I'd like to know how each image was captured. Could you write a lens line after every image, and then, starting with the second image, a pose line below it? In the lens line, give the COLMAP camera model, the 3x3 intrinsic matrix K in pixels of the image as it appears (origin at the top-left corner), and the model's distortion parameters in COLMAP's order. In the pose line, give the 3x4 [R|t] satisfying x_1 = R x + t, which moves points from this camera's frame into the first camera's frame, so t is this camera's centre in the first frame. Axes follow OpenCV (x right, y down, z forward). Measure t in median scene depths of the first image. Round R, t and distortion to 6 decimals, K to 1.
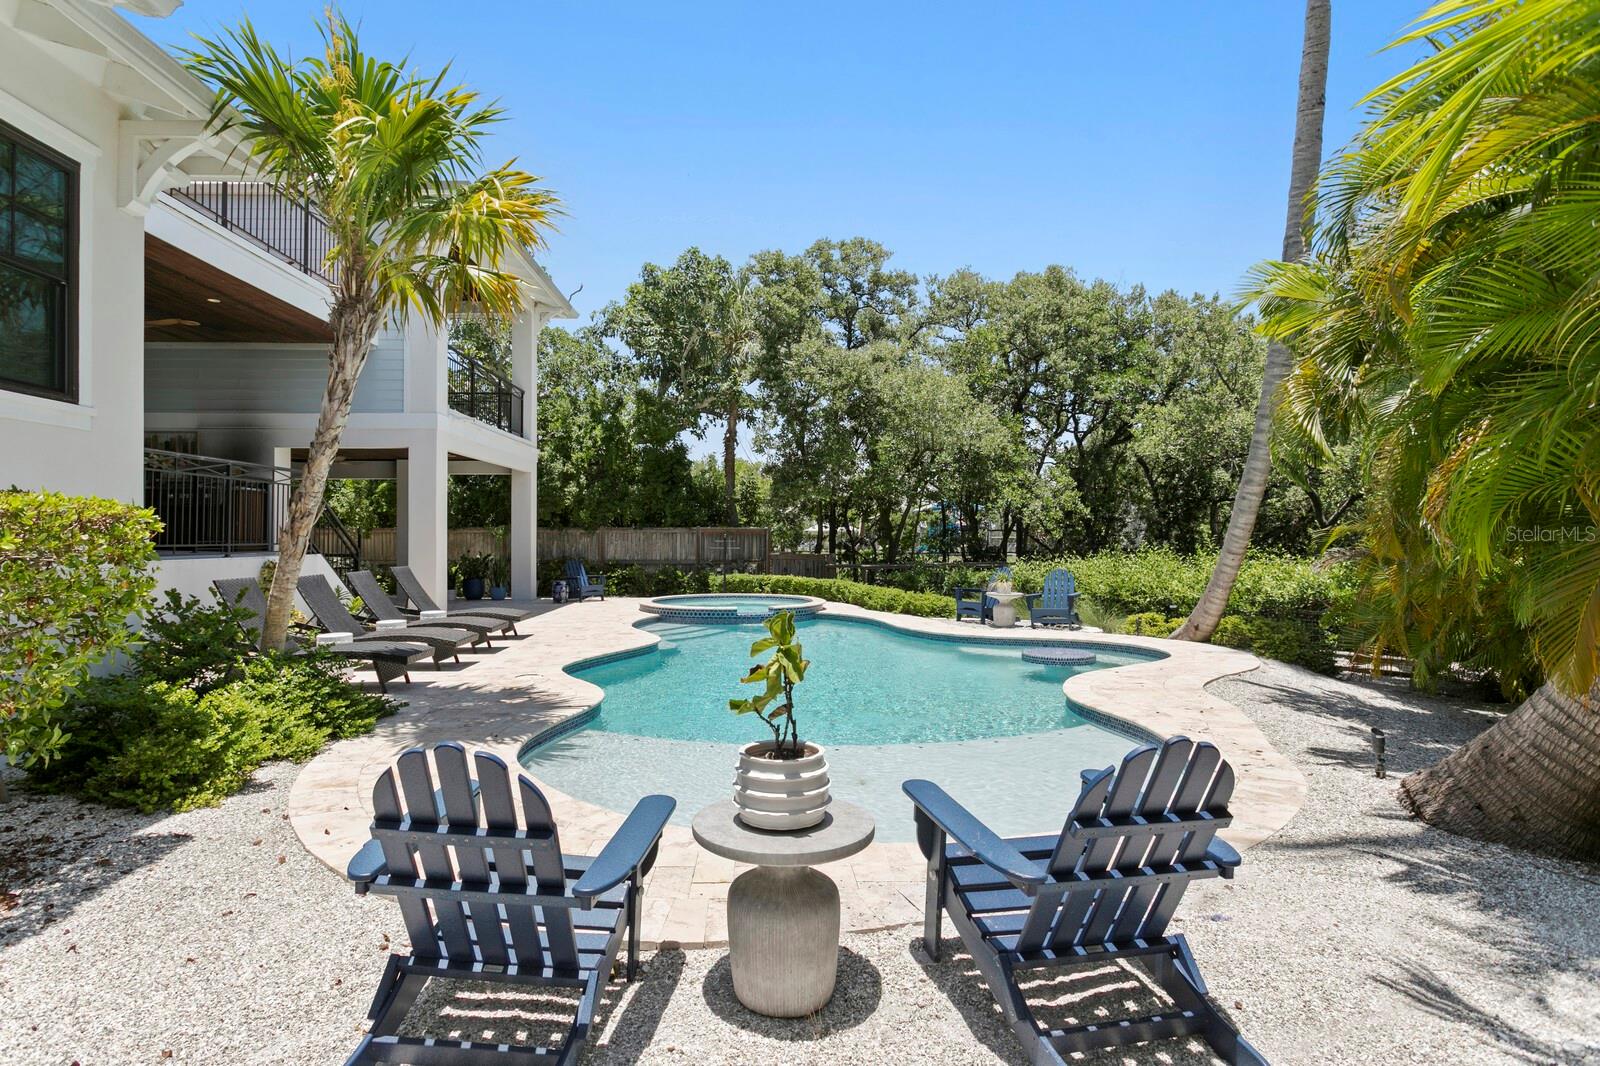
lens RADIAL K [[811.2, 0, 784.5], [0, 811.2, 533.1], [0, 0, 1]] dist [0.001262, 0.001685]
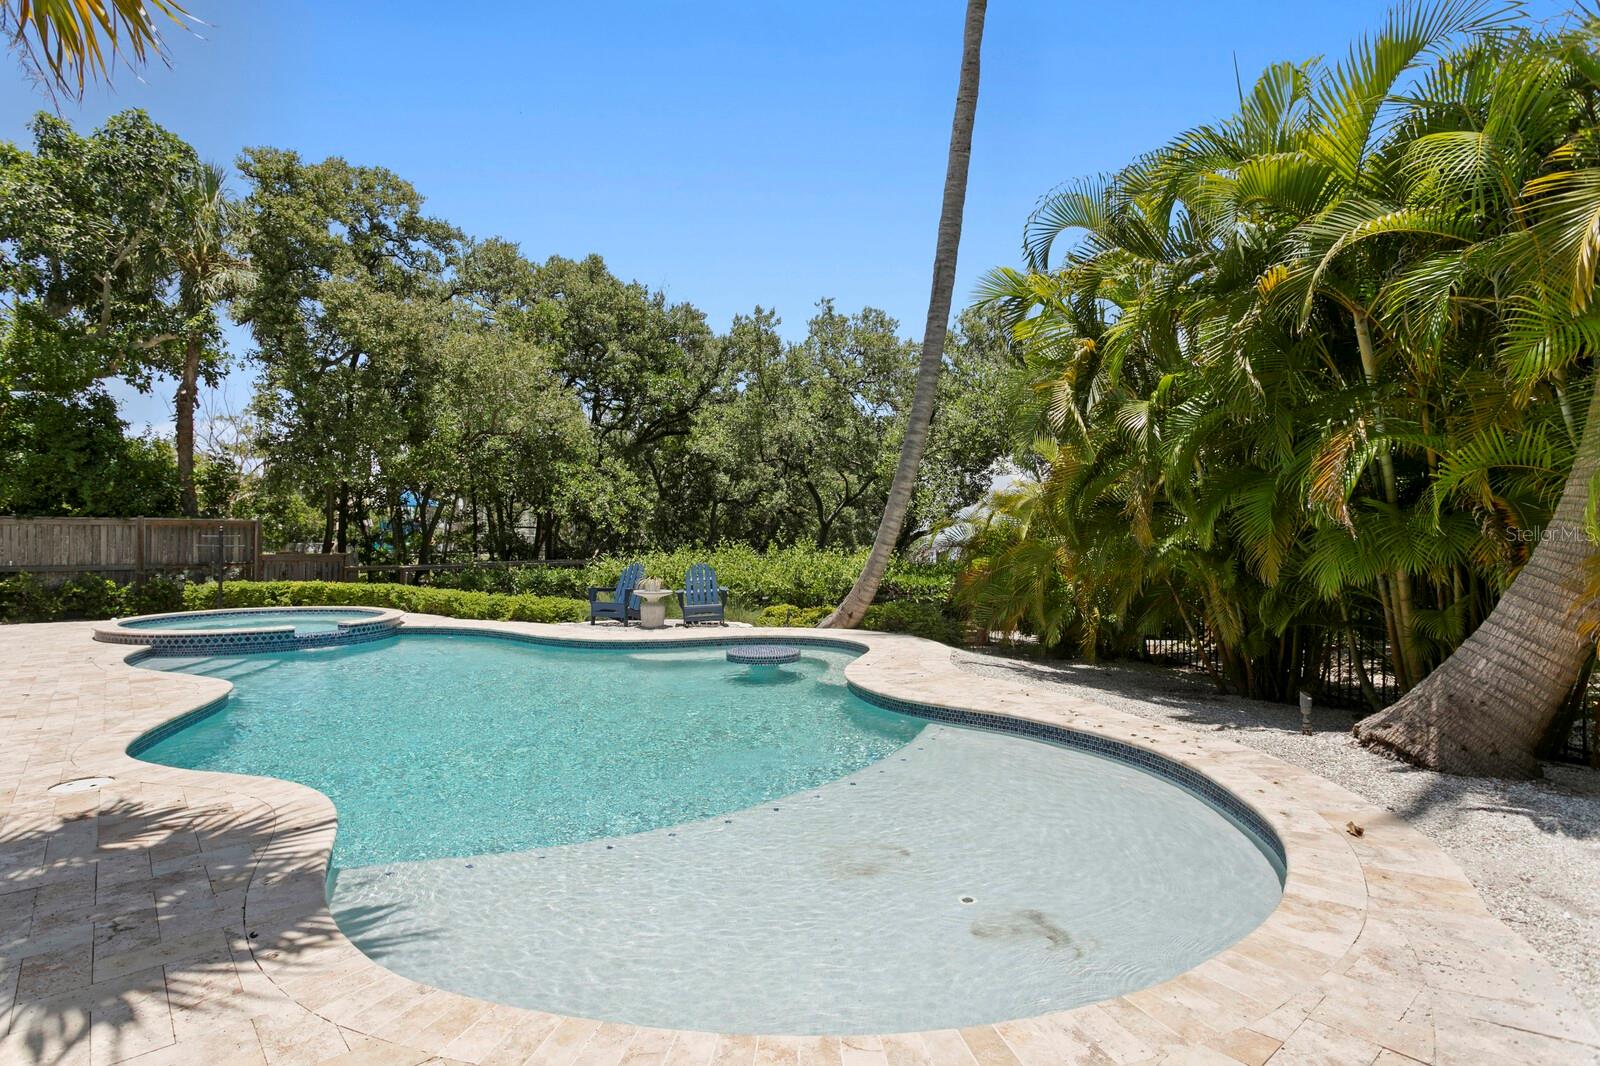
lens RADIAL K [[811.2, 0, 799.1], [0, 811.2, 533.4], [0, 0, 1]] dist [0.001262, 0.001685]
pose [[0.787740, 0.003123, 0.615999, -0.190348], [-0.003424, 0.999994, -0.000691, 0.011141], [-0.615998, -0.001564, 0.787746, 0.212156]]
